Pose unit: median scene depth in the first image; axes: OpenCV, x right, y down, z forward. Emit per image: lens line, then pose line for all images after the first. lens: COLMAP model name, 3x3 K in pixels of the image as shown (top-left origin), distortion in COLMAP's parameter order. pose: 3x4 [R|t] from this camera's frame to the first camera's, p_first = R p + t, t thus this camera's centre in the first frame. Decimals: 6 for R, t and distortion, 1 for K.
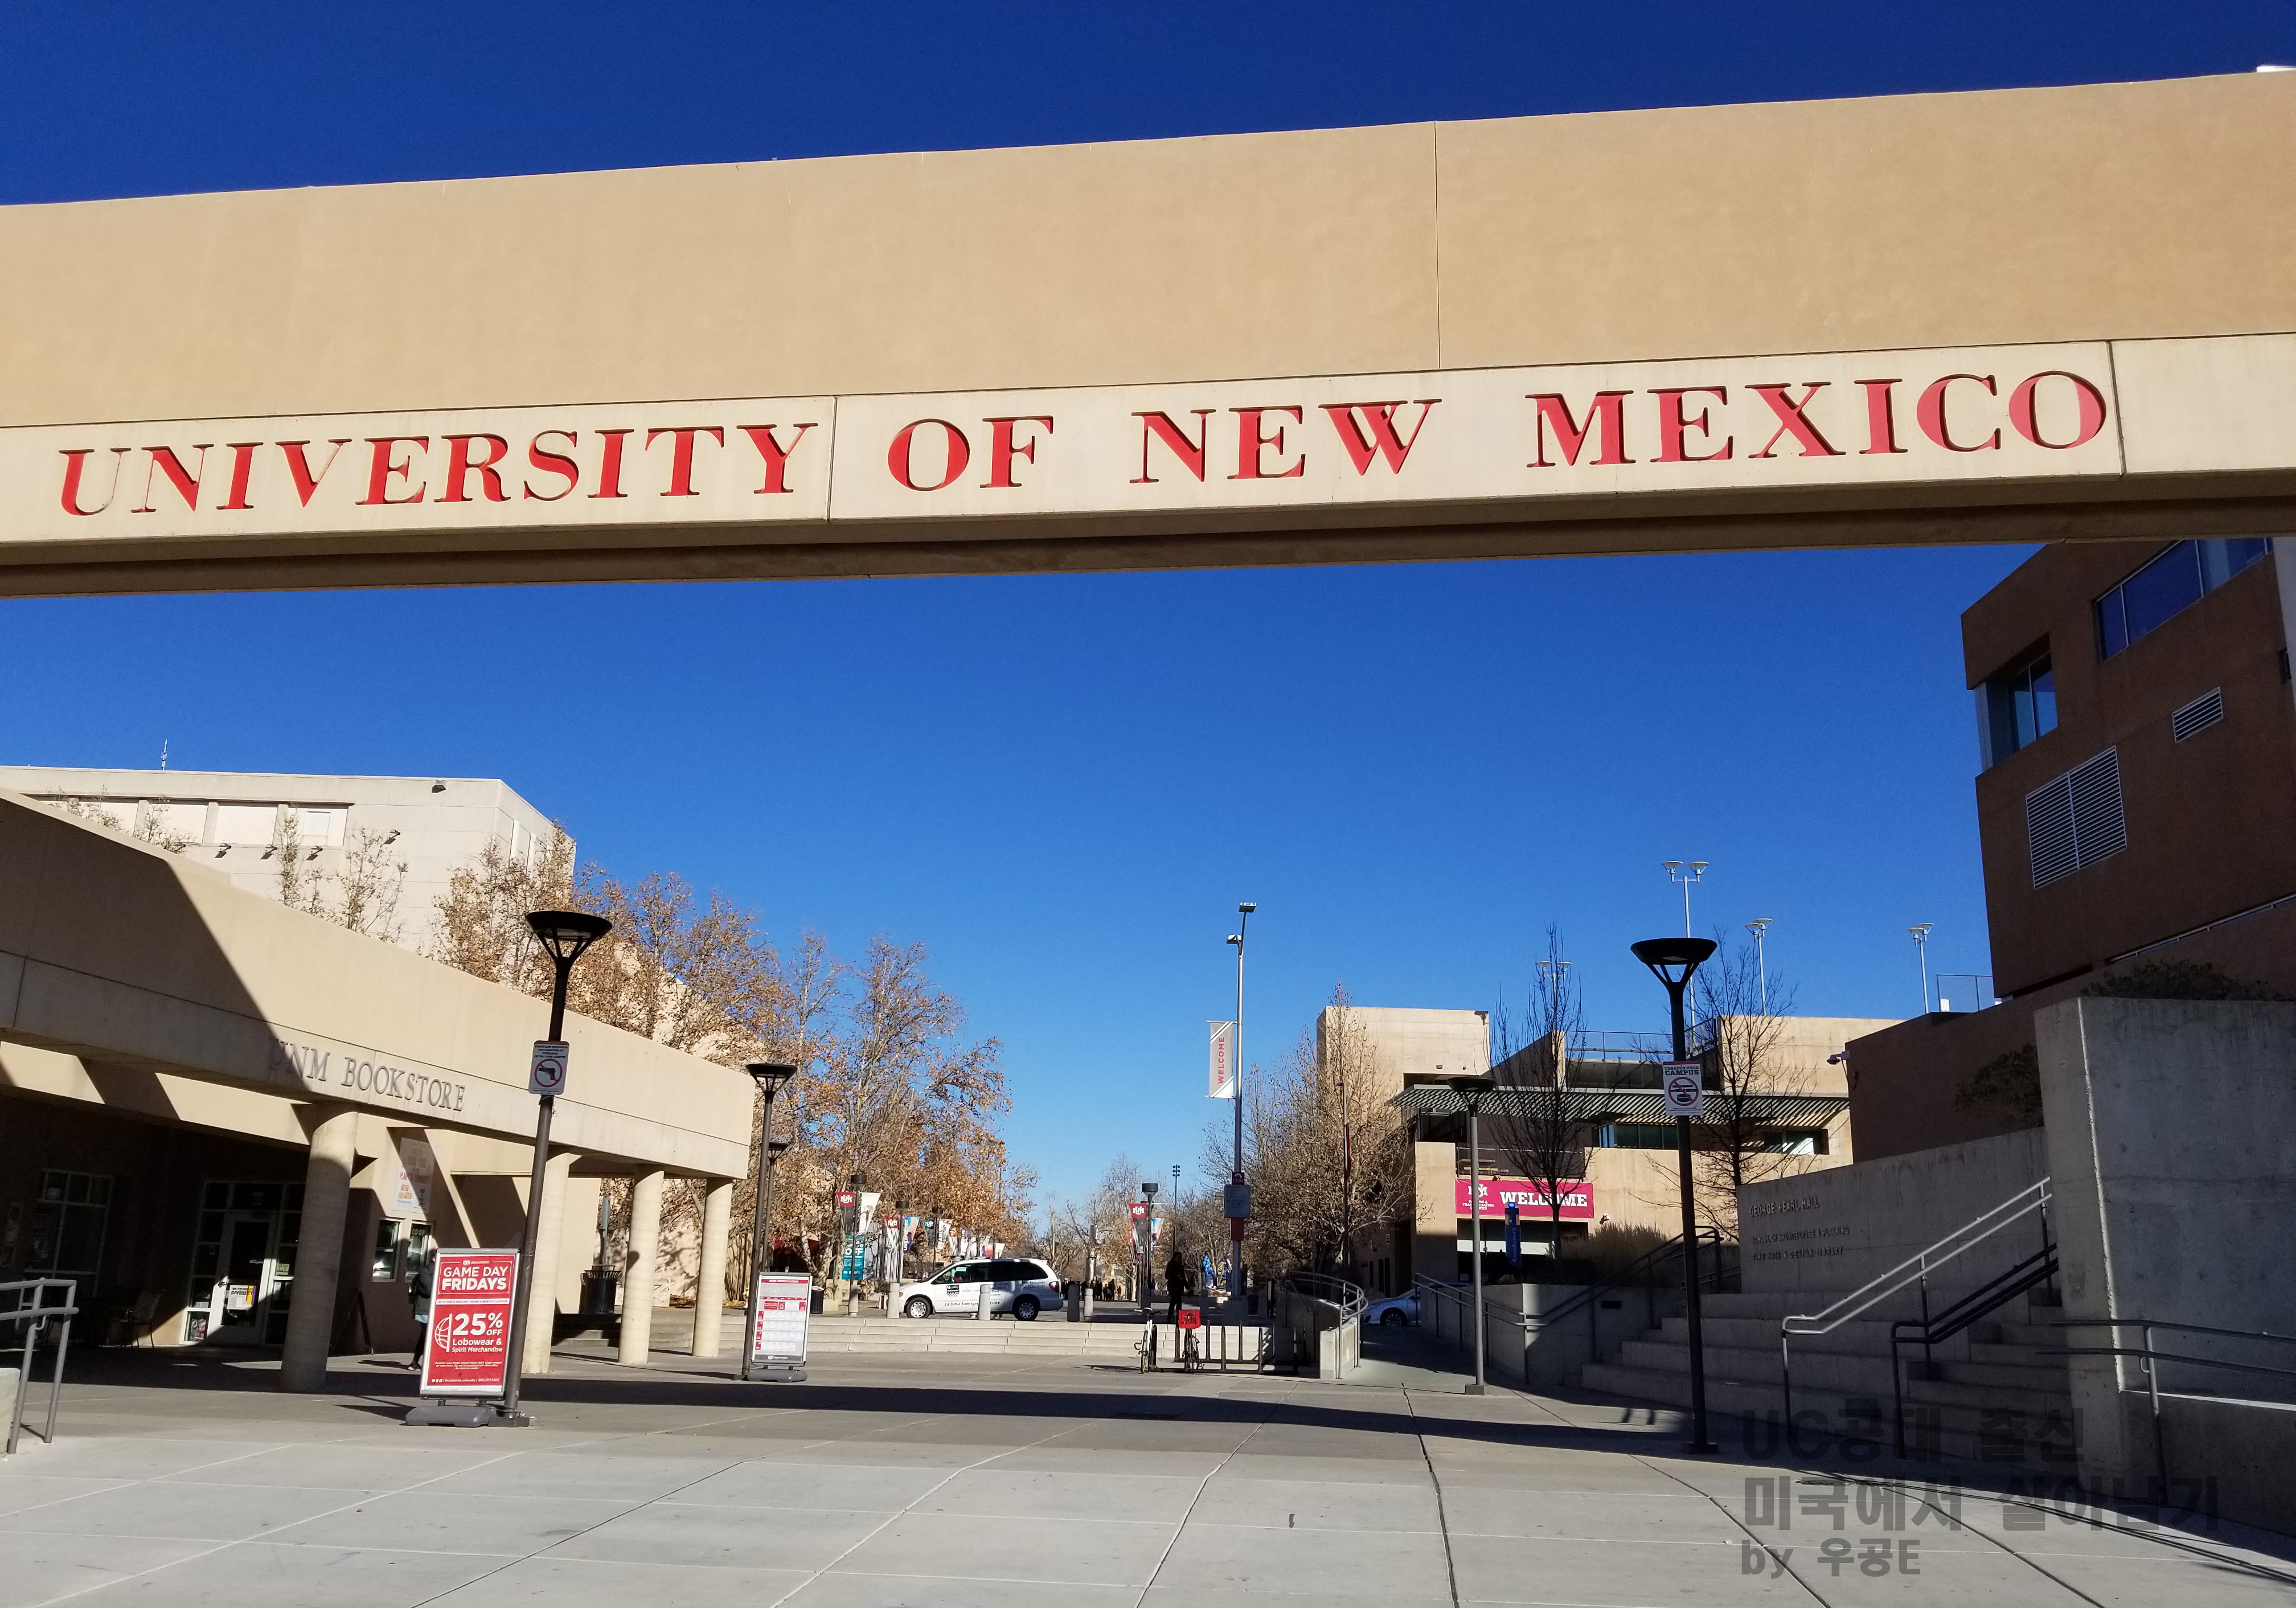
lens RADIAL K [[1736.8, 0, 1108.7], [0, 1736.8, 843.3], [0, 0, 1]] dist [0.109631, -0.194062]
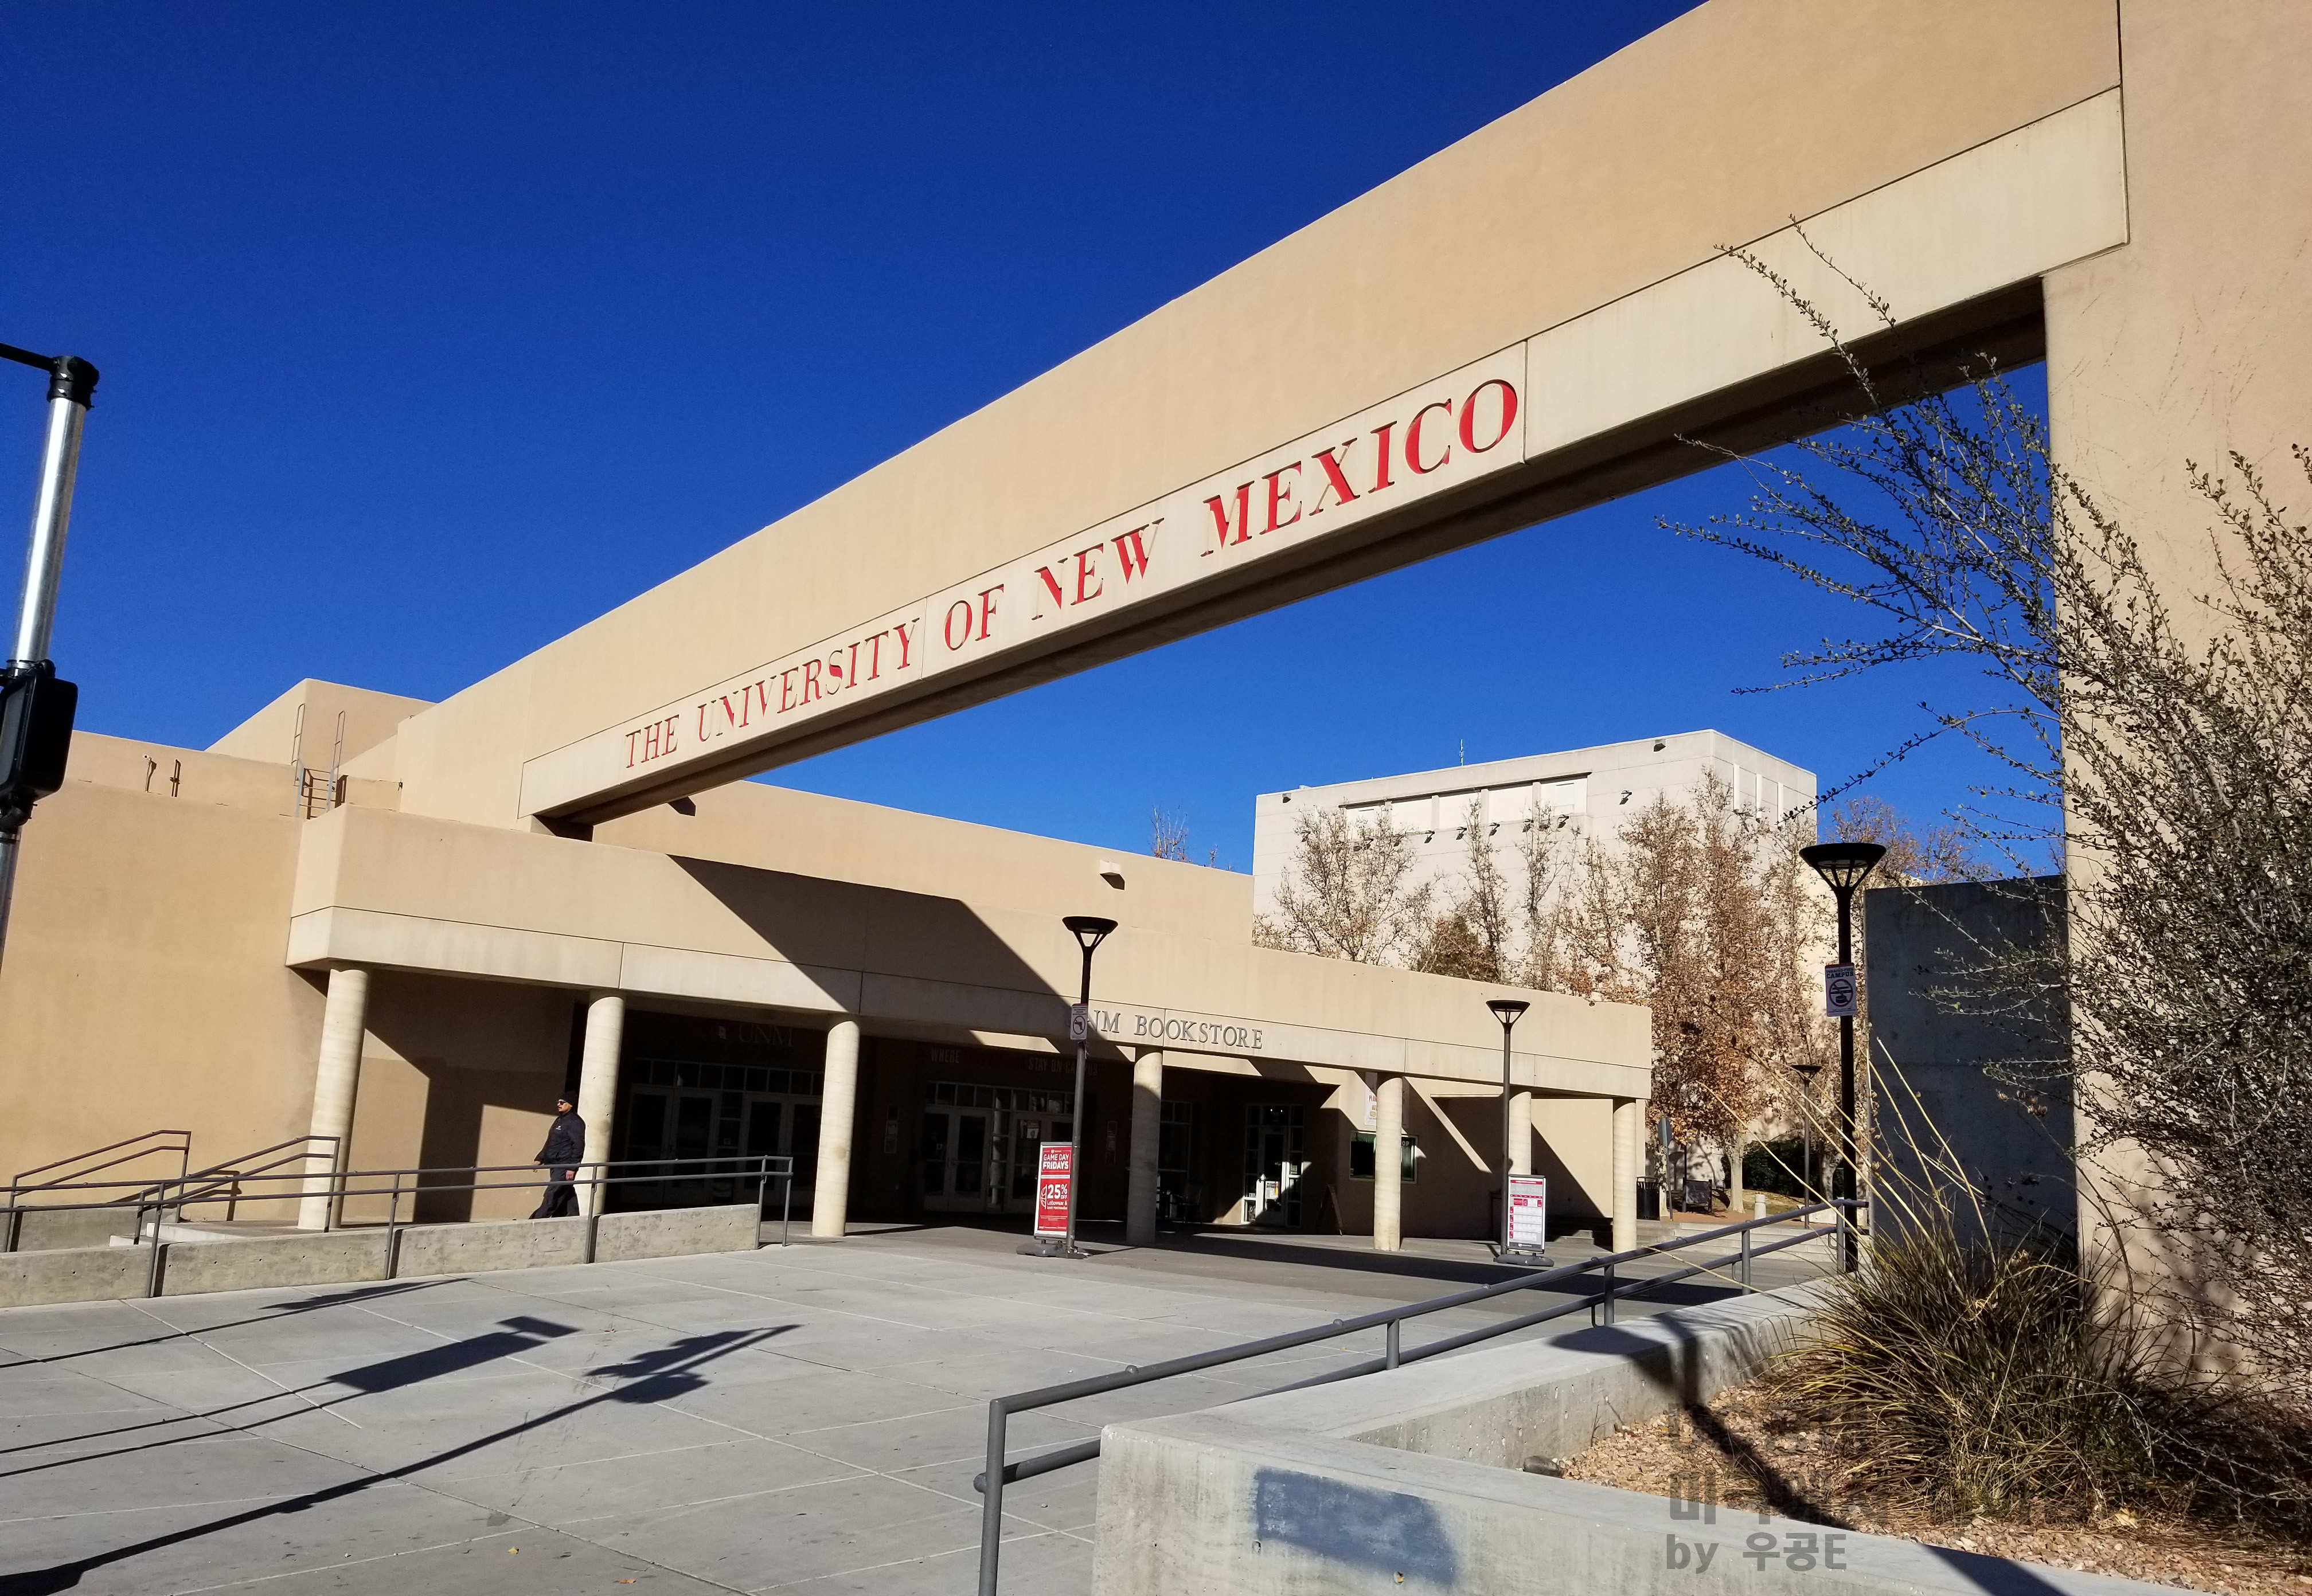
lens RADIAL K [[1753.2, 0, 1154.8], [0, 1753.2, 858.5], [0, 0, 1]] dist [0.052896, -0.001274]
pose [[0.716306, -0.112957, -0.688583, 1.030595], [0.145888, 0.989245, -0.010517, 0.021846], [0.682366, -0.092922, 0.725081, -0.021946]]
